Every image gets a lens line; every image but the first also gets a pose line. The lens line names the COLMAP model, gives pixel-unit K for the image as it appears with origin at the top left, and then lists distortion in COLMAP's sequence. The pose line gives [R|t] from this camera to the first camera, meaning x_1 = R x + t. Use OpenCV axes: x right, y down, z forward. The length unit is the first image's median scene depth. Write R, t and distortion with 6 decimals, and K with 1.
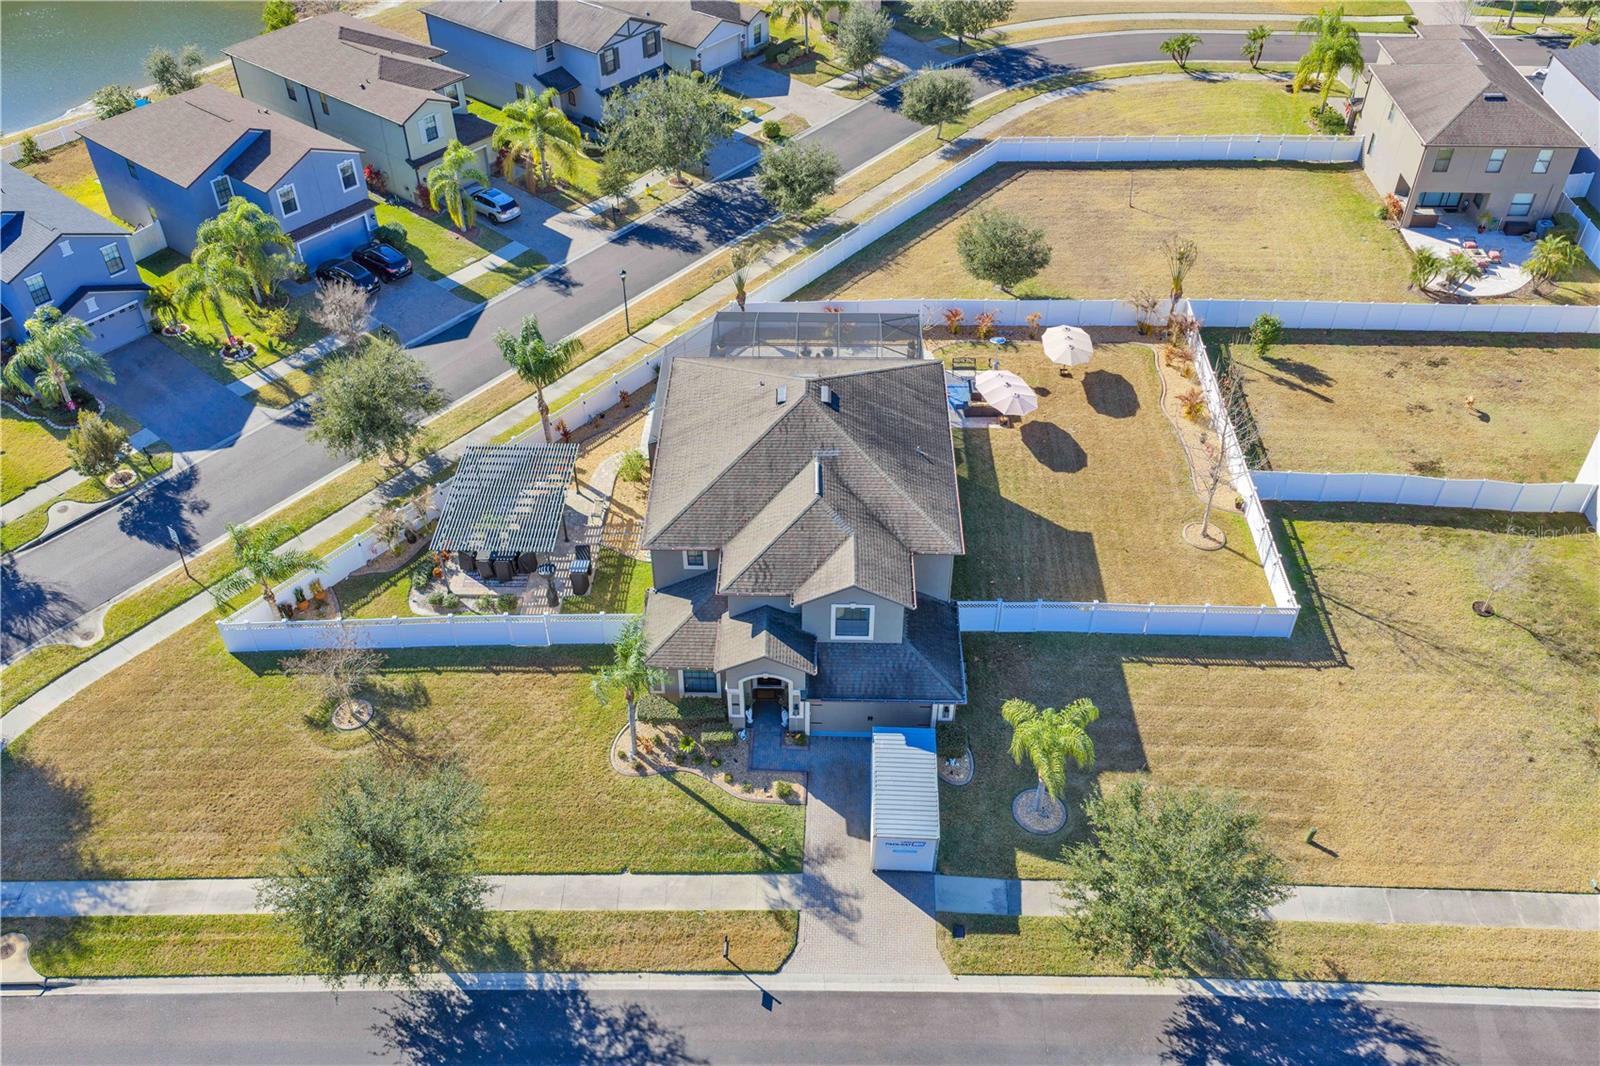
lens RADIAL K [[1322.6, 0, 800.0], [0, 1322.6, 533.0], [0, 0, 1]] dist [0.005454, -0.000961]
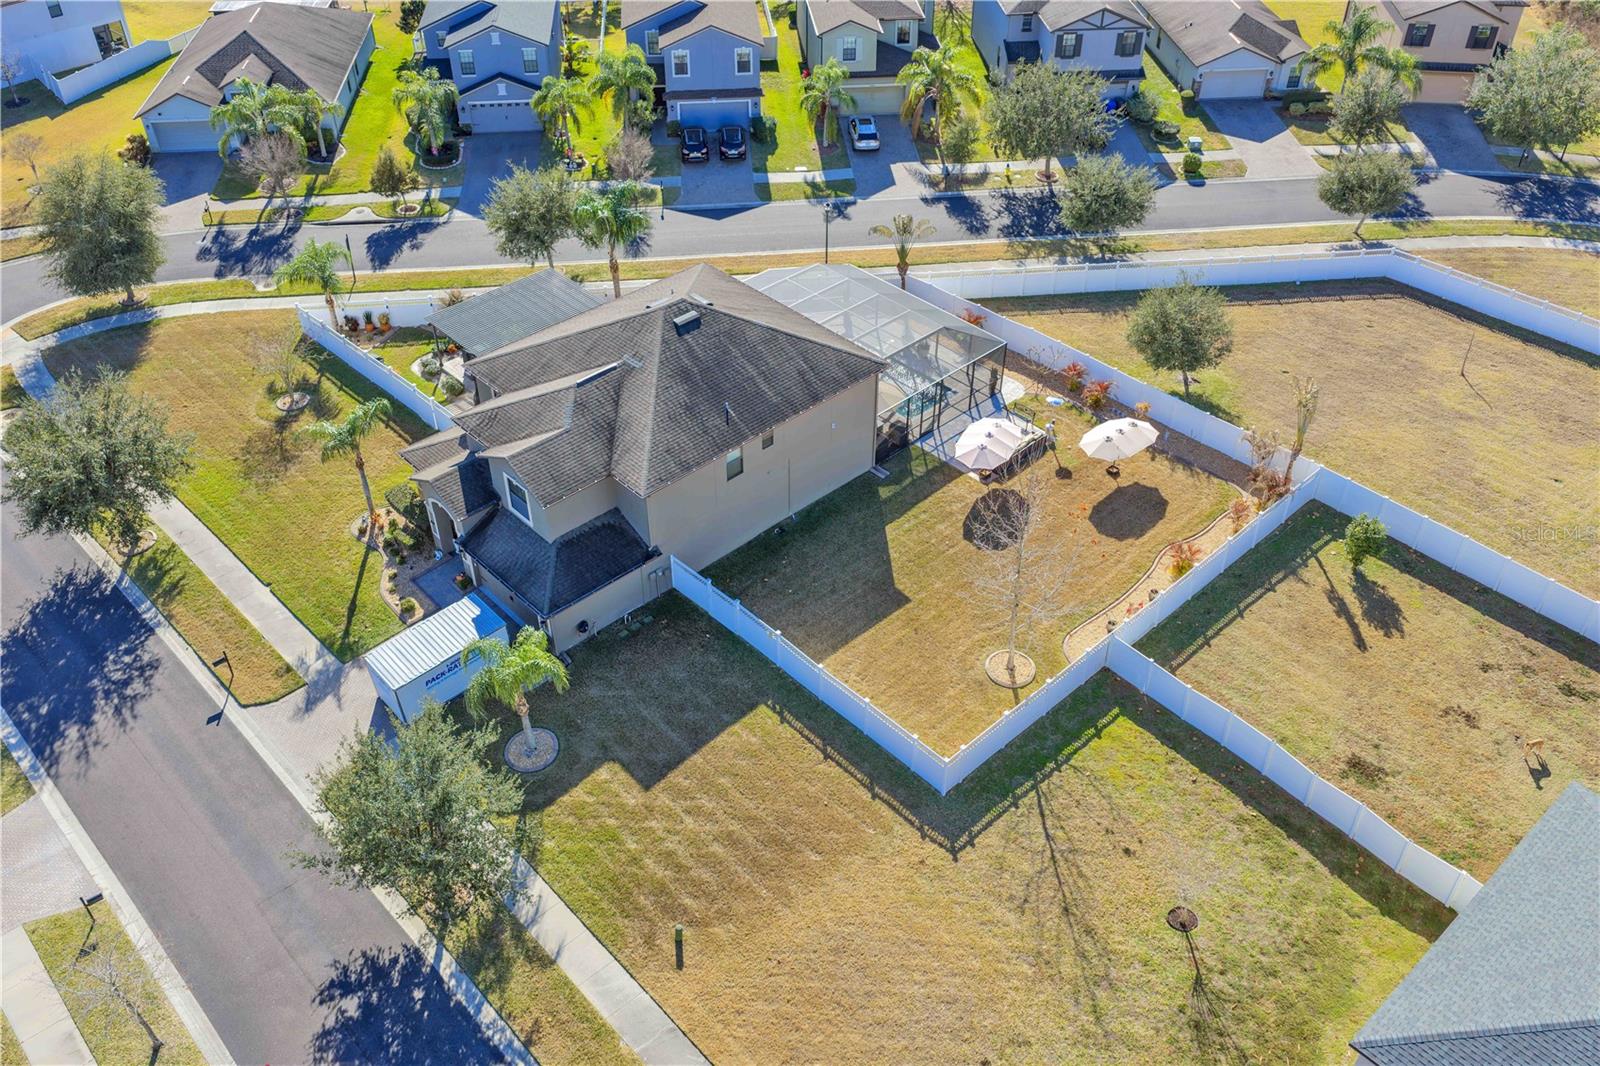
lens RADIAL K [[1324.8, 0, 800.0], [0, 1324.8, 533.0], [0, 0, 1]] dist [0.004981, -0.005981]
pose [[0.699716, 0.456661, -0.549416, 0.658548], [-0.466230, 0.874585, 0.133159, -0.127301], [0.541320, 0.162980, 0.824870, 0.232710]]
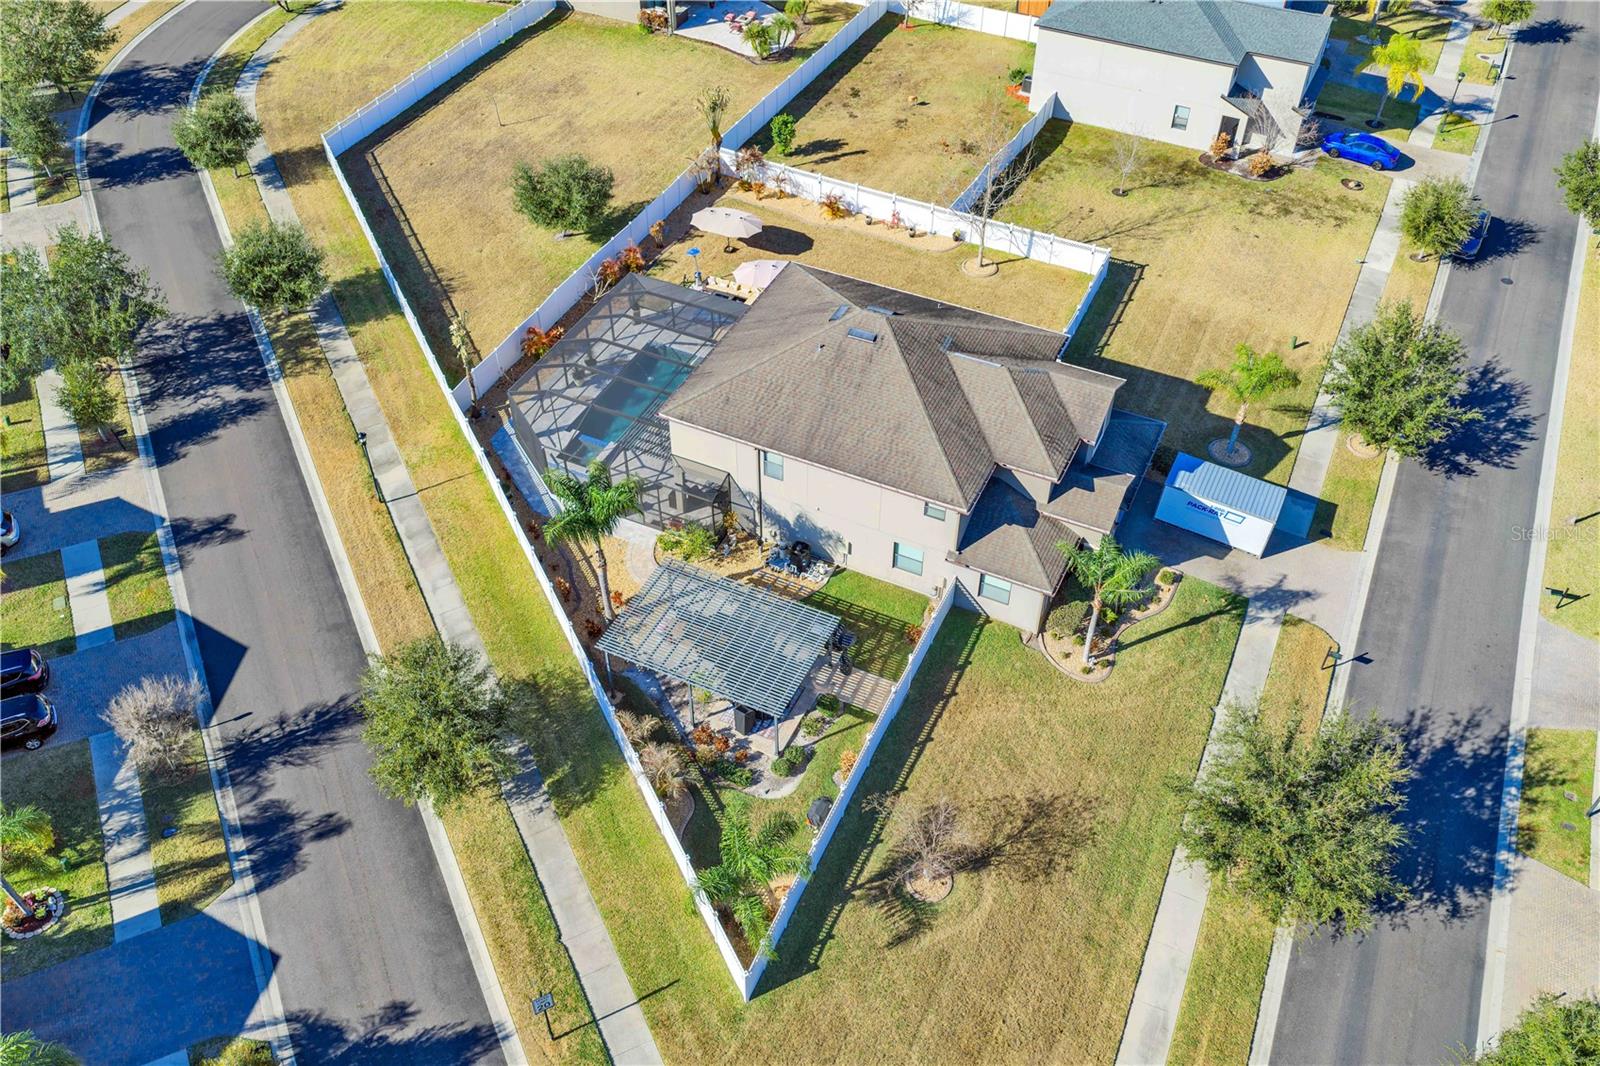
lens RADIAL K [[1324.8, 0, 800.0], [0, 1324.8, 533.0], [0, 0, 1]] dist [0.004981, -0.005981]
pose [[0.412965, -0.633275, 0.654540, -0.715883], [0.590529, 0.733322, 0.336919, -0.331133], [-0.693351, 0.247389, 0.676803, 0.383310]]
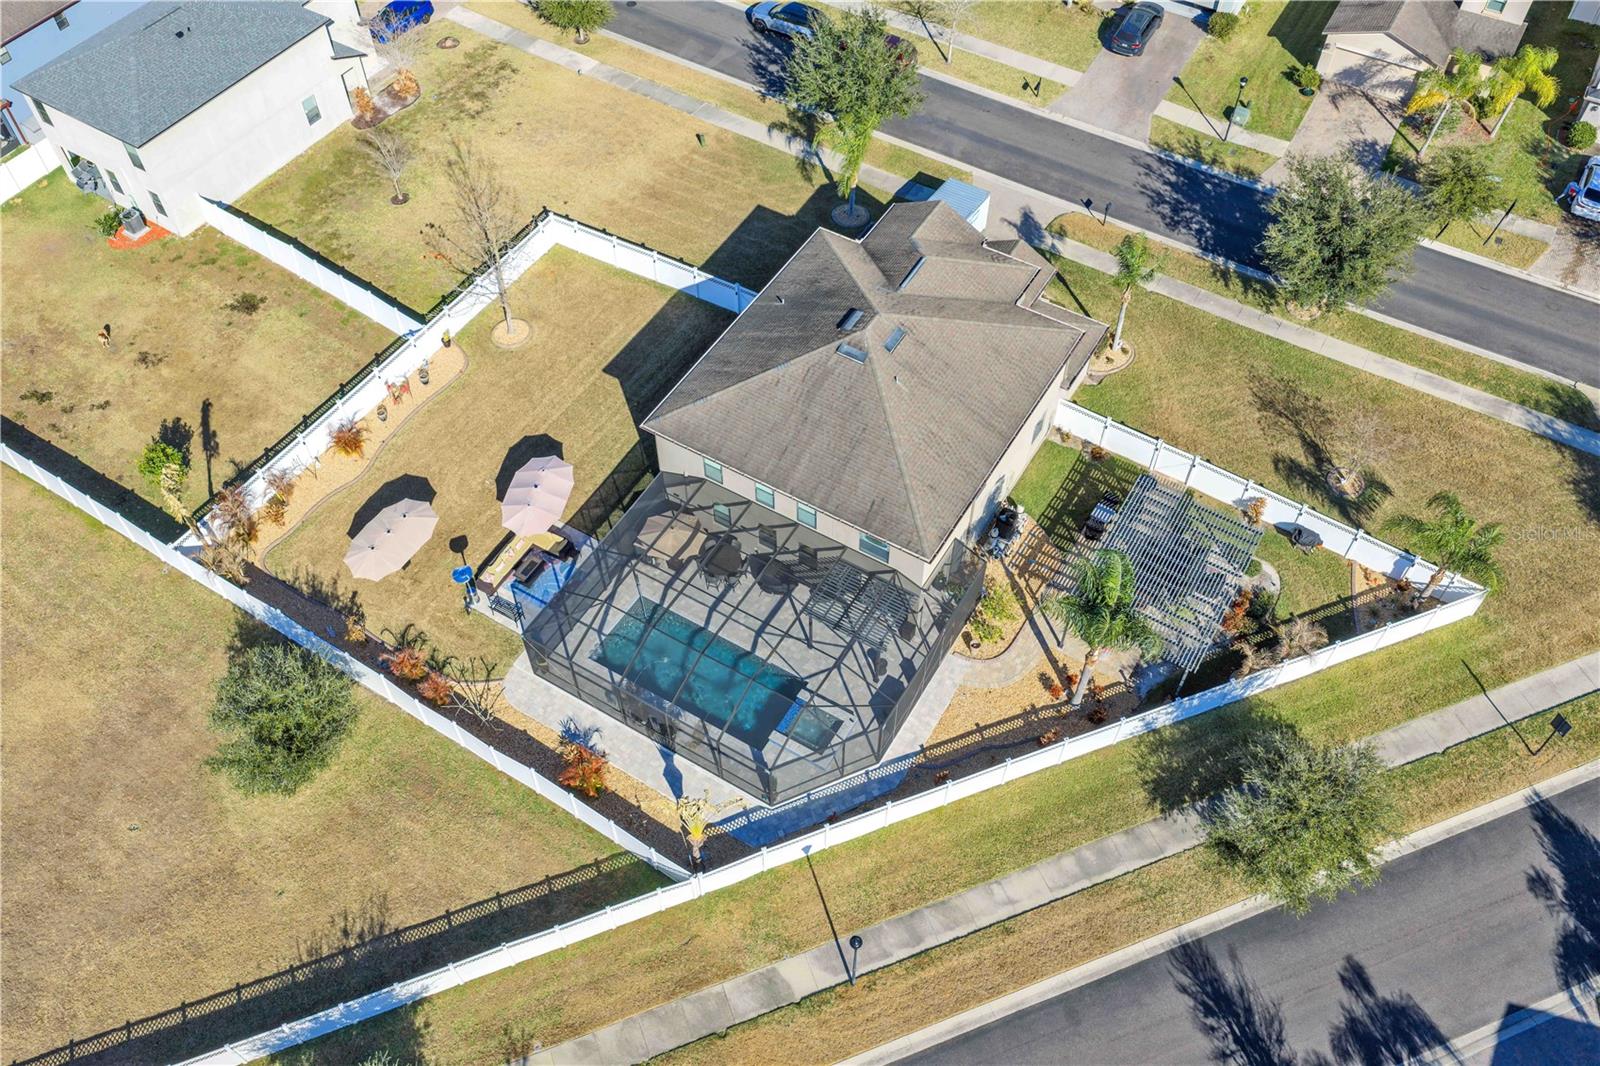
lens RADIAL K [[1324.8, 0, 800.0], [0, 1324.8, 533.0], [0, 0, 1]] dist [0.004981, -0.005981]
pose [[-0.866480, -0.395559, 0.304542, -0.270079], [0.328309, 0.008033, 0.944536, -0.924474], [-0.376066, 0.918405, 0.122905, 0.970988]]
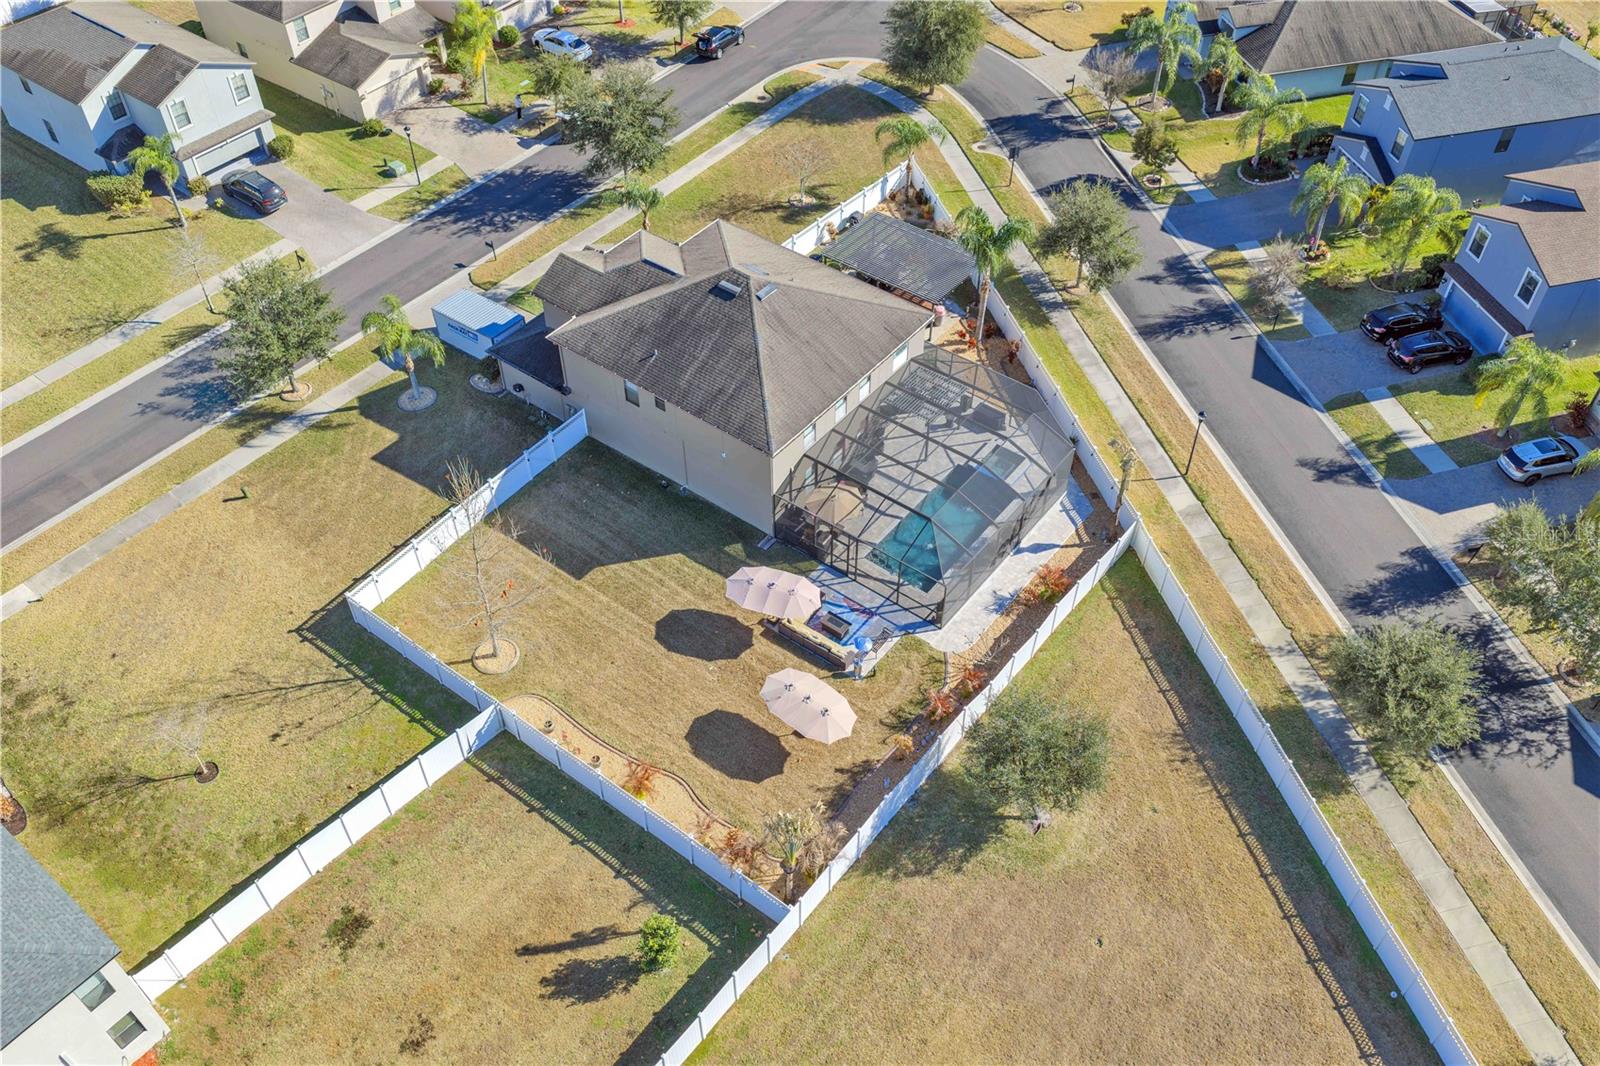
lens RADIAL K [[1324.8, 0, 800.0], [0, 1324.8, 533.0], [0, 0, 1]] dist [0.004981, -0.005981]
pose [[-0.591821, 0.581997, -0.557697, 0.670599], [-0.523743, 0.248283, 0.814892, -0.917870], [0.612732, 0.774361, 0.157878, 0.955832]]
